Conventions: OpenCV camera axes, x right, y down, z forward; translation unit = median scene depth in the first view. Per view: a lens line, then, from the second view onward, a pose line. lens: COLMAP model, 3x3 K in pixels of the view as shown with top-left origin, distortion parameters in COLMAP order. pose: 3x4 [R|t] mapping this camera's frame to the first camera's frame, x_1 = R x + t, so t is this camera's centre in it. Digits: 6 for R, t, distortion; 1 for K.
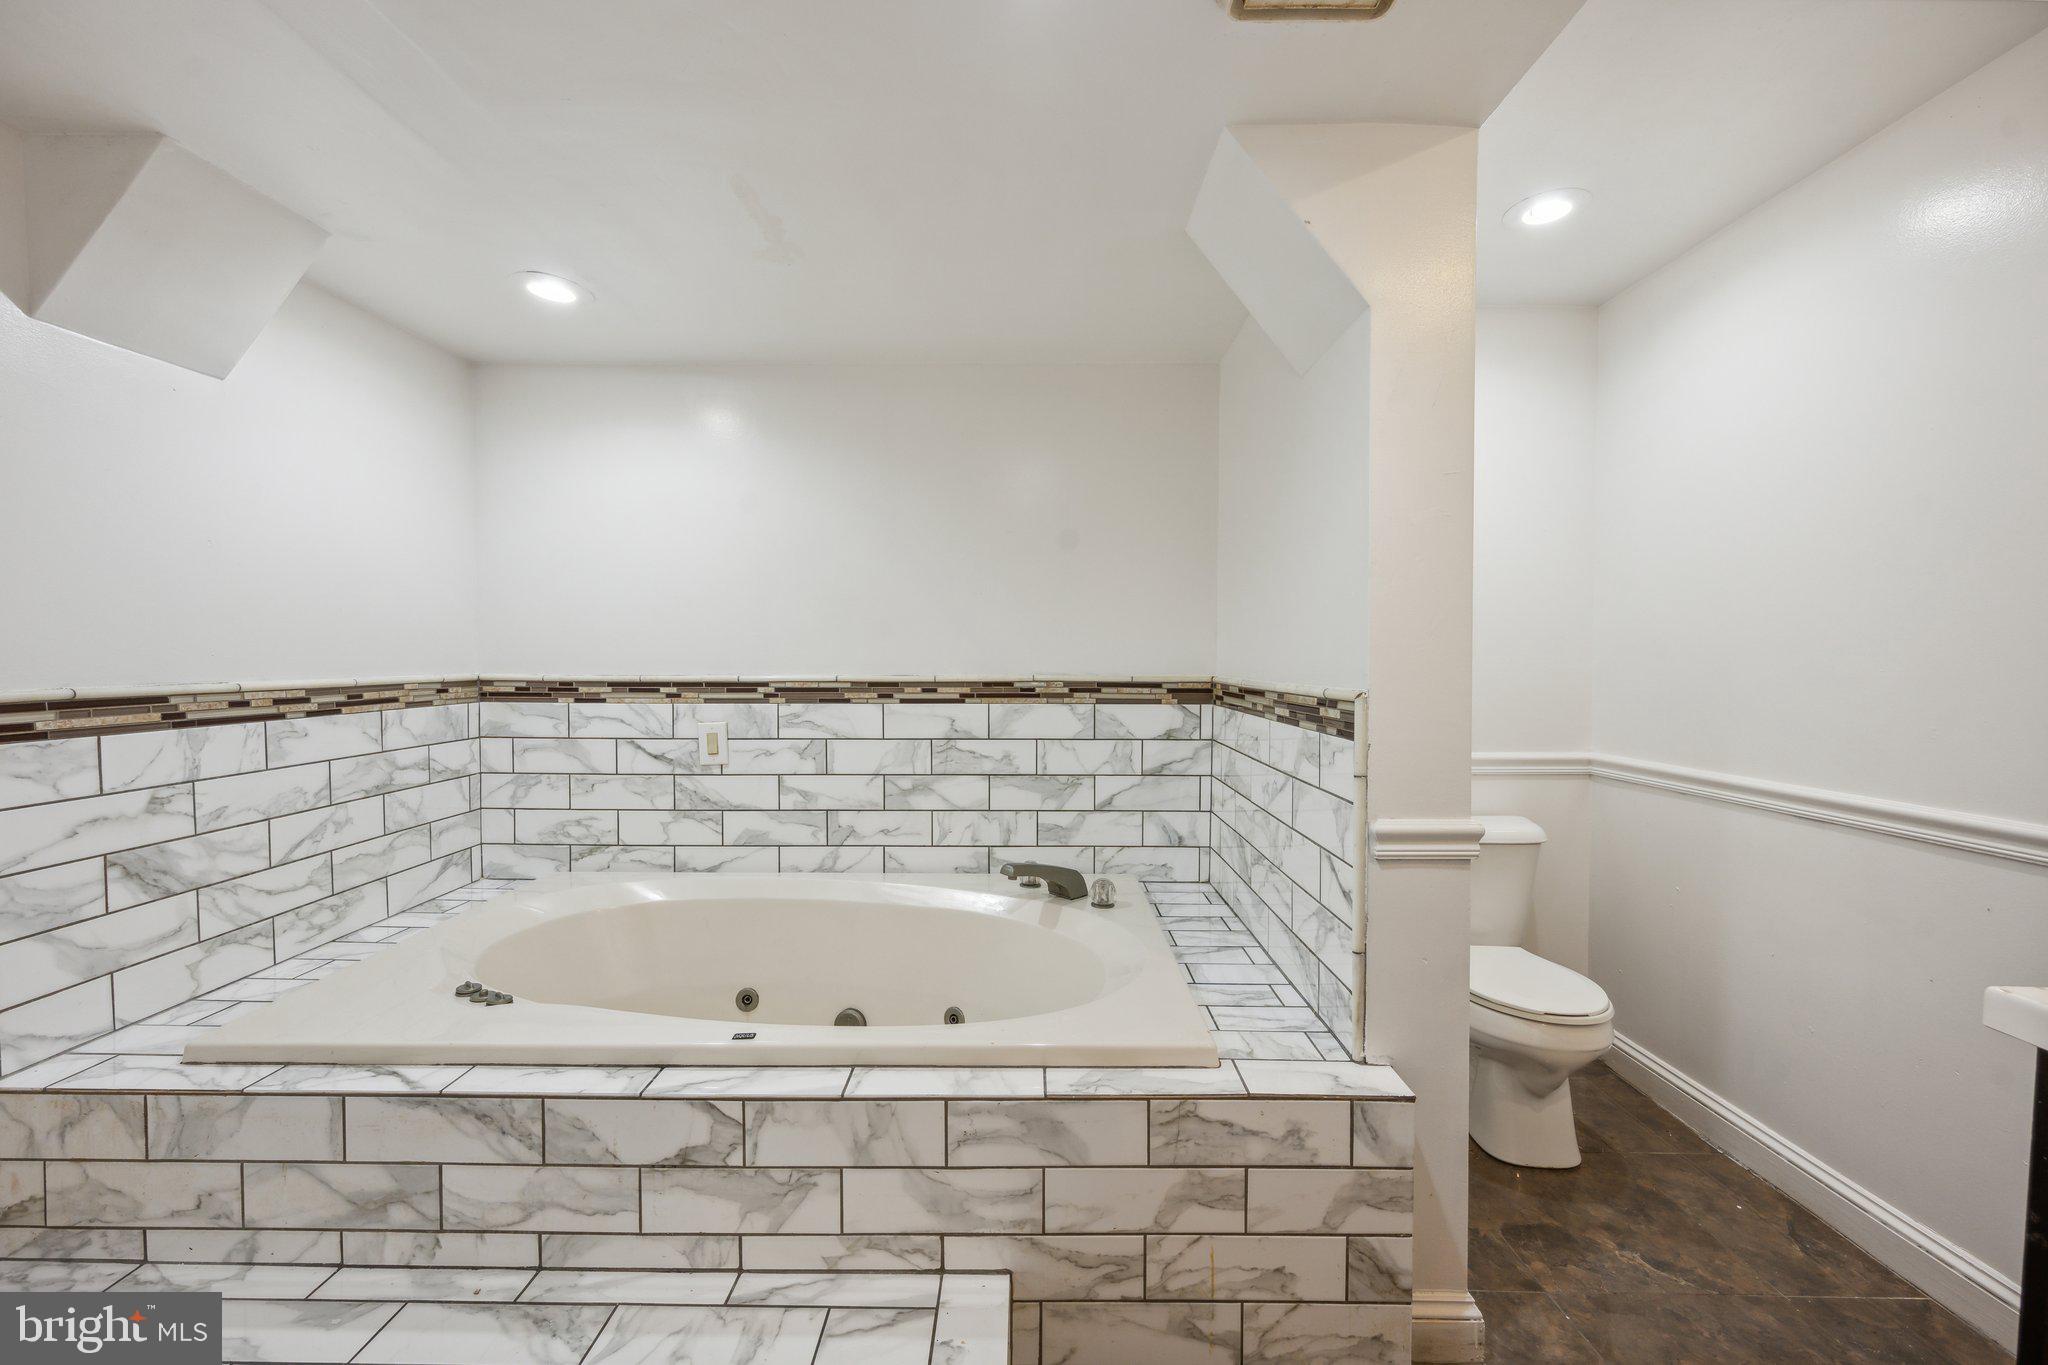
lens RADIAL K [[833.5, 0, 1020.6], [0, 833.5, 679.4], [0, 0, 1]] dist [0.000236, 0.000003]
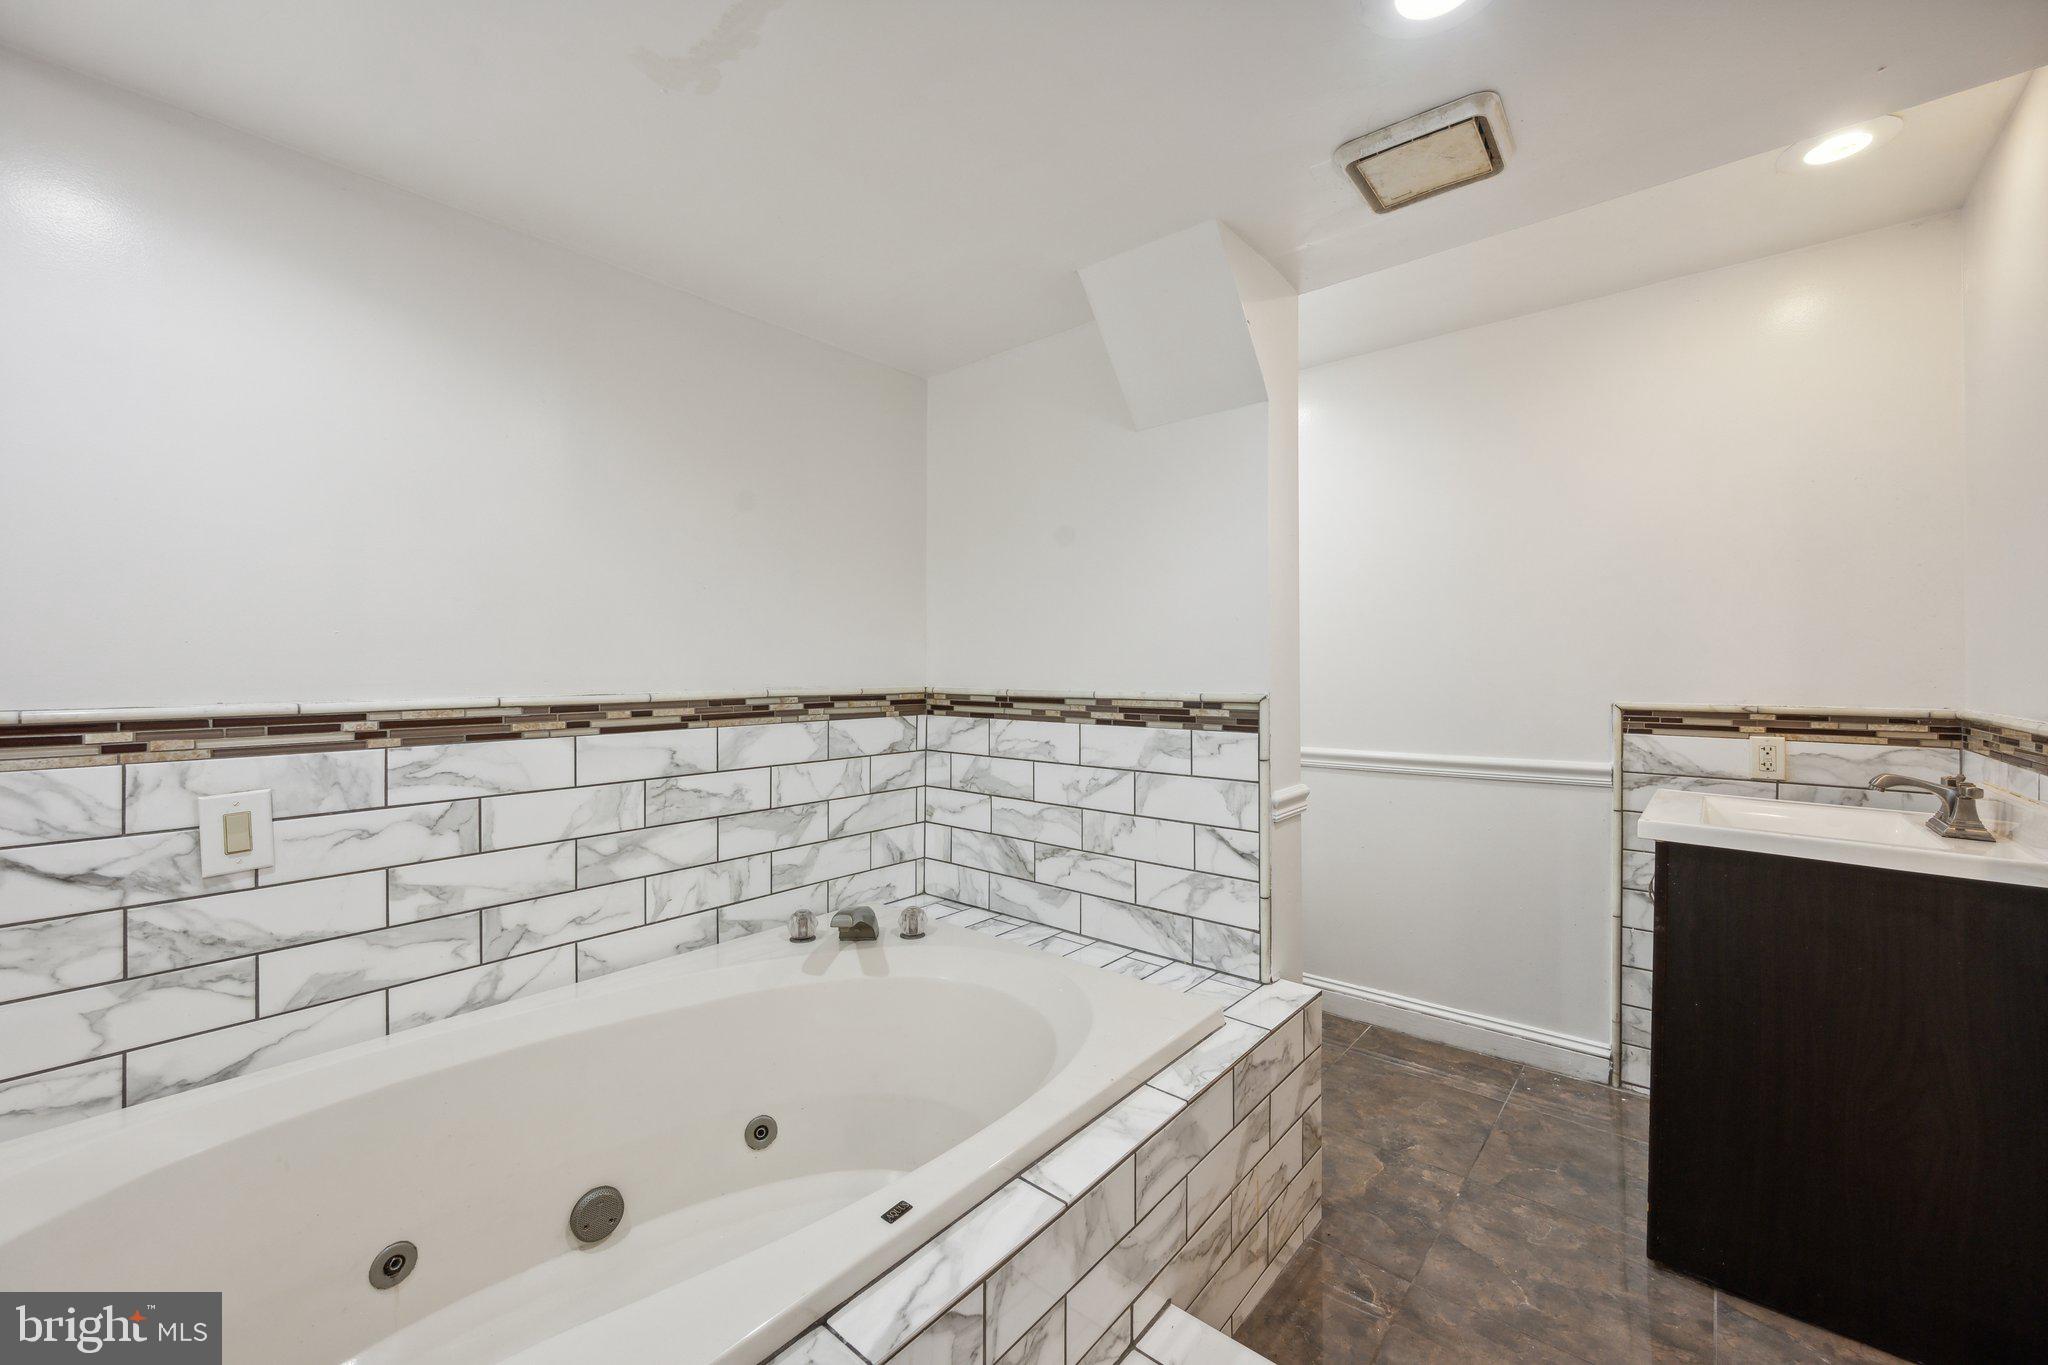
lens RADIAL K [[833.5, 0, 1022.4], [0, 833.5, 673.5], [0, 0, 1]] dist [0.000236, 0.000003]
pose [[0.626764, -0.008280, 0.779165, -0.472818], [0.022321, 0.999724, -0.007331, -0.009636], [-0.778889, 0.021986, 0.626776, 0.275051]]
